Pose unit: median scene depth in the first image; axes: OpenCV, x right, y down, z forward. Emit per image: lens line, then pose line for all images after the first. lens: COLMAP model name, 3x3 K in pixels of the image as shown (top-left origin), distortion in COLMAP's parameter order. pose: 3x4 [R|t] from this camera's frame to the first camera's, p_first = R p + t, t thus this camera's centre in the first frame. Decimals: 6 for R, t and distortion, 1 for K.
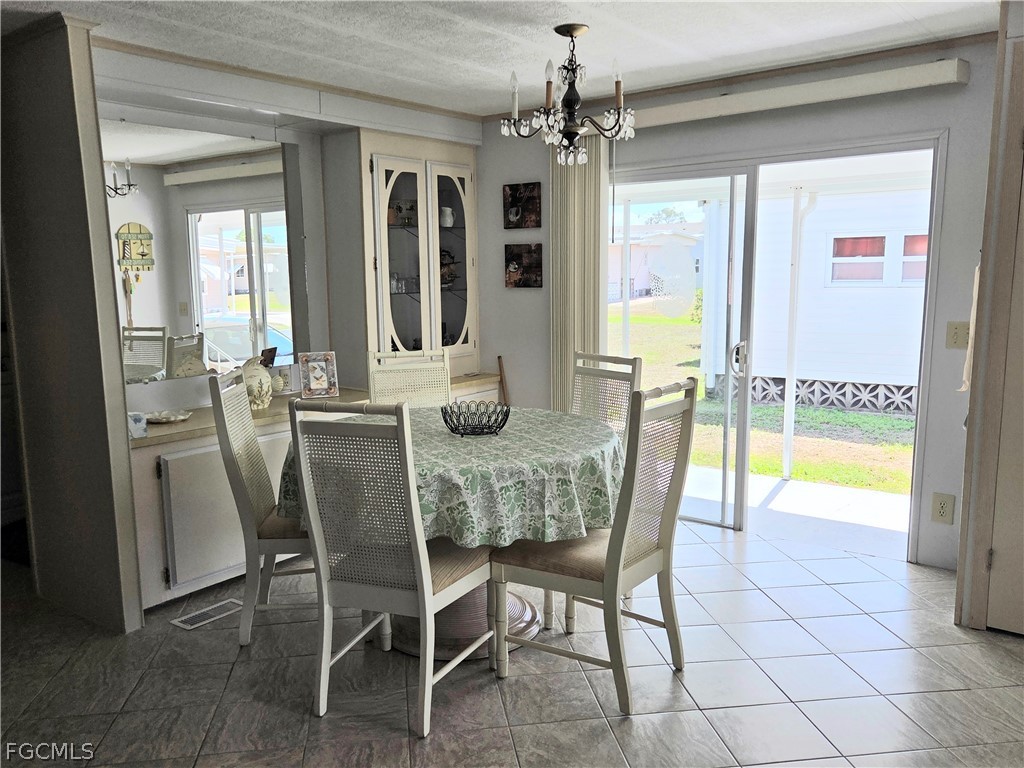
lens RADIAL K [[840.9, 0, 512.0], [0, 840.9, 405.5], [0, 0, 1]] dist [0.011708, 0.006713]
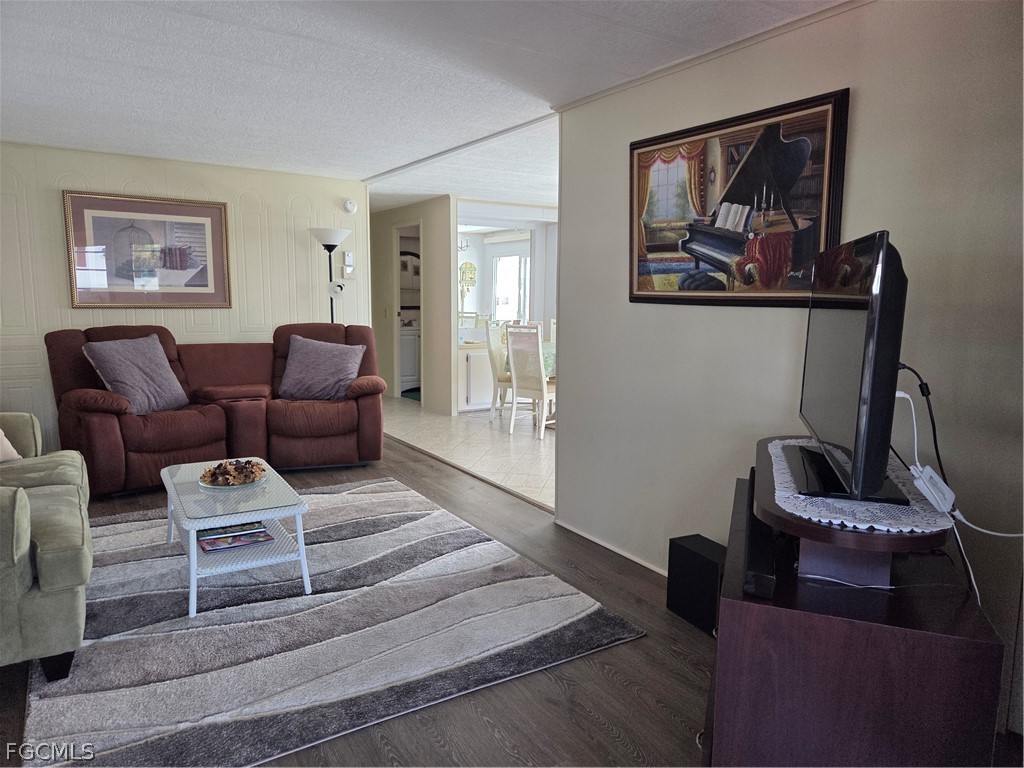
lens RADIAL K [[683.0, 0, 503.3], [0, 683.0, 383.5], [0, 0, 1]] dist [0.077261, -0.058707]
pose [[0.932862, 0.066507, -0.354040, 0.418201], [-0.076974, 0.996912, -0.015547, 0.166149], [0.351913, 0.041755, 0.935101, -0.893882]]
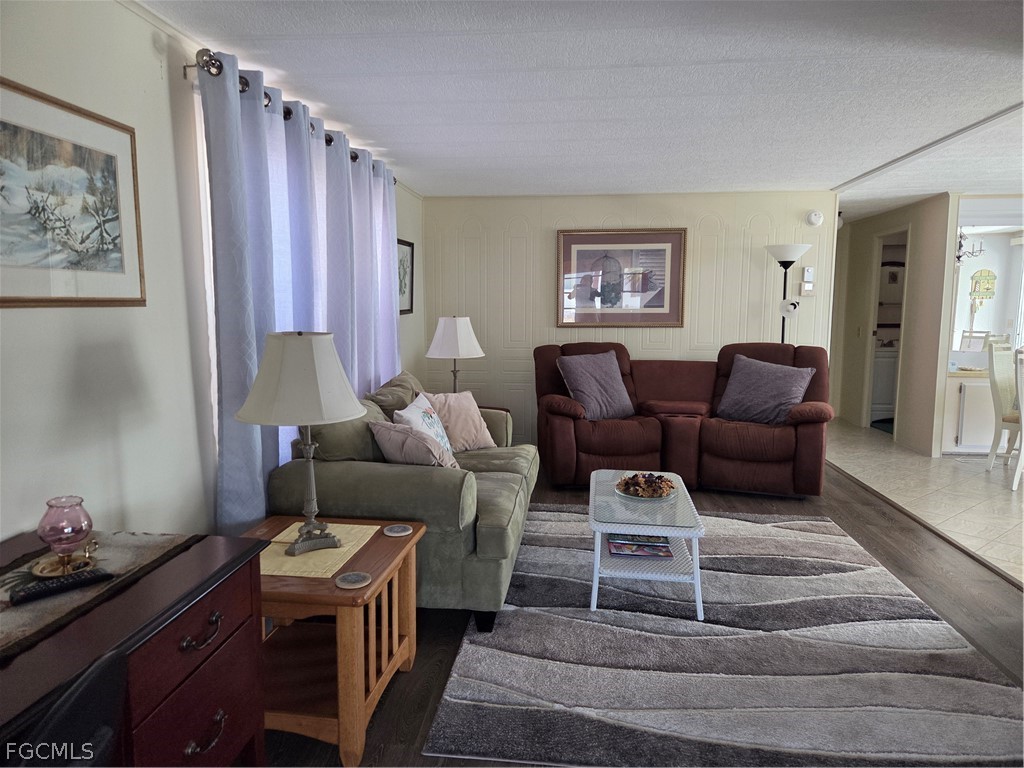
lens RADIAL K [[682.0, 0, 512.4], [0, 682.0, 377.5], [0, 0, 1]] dist [0.078123, -0.062492]
pose [[0.508668, 0.101812, -0.854922, 0.480536], [-0.144522, 0.988991, 0.031789, 0.144618], [0.848746, 0.107385, 0.517782, -0.832755]]
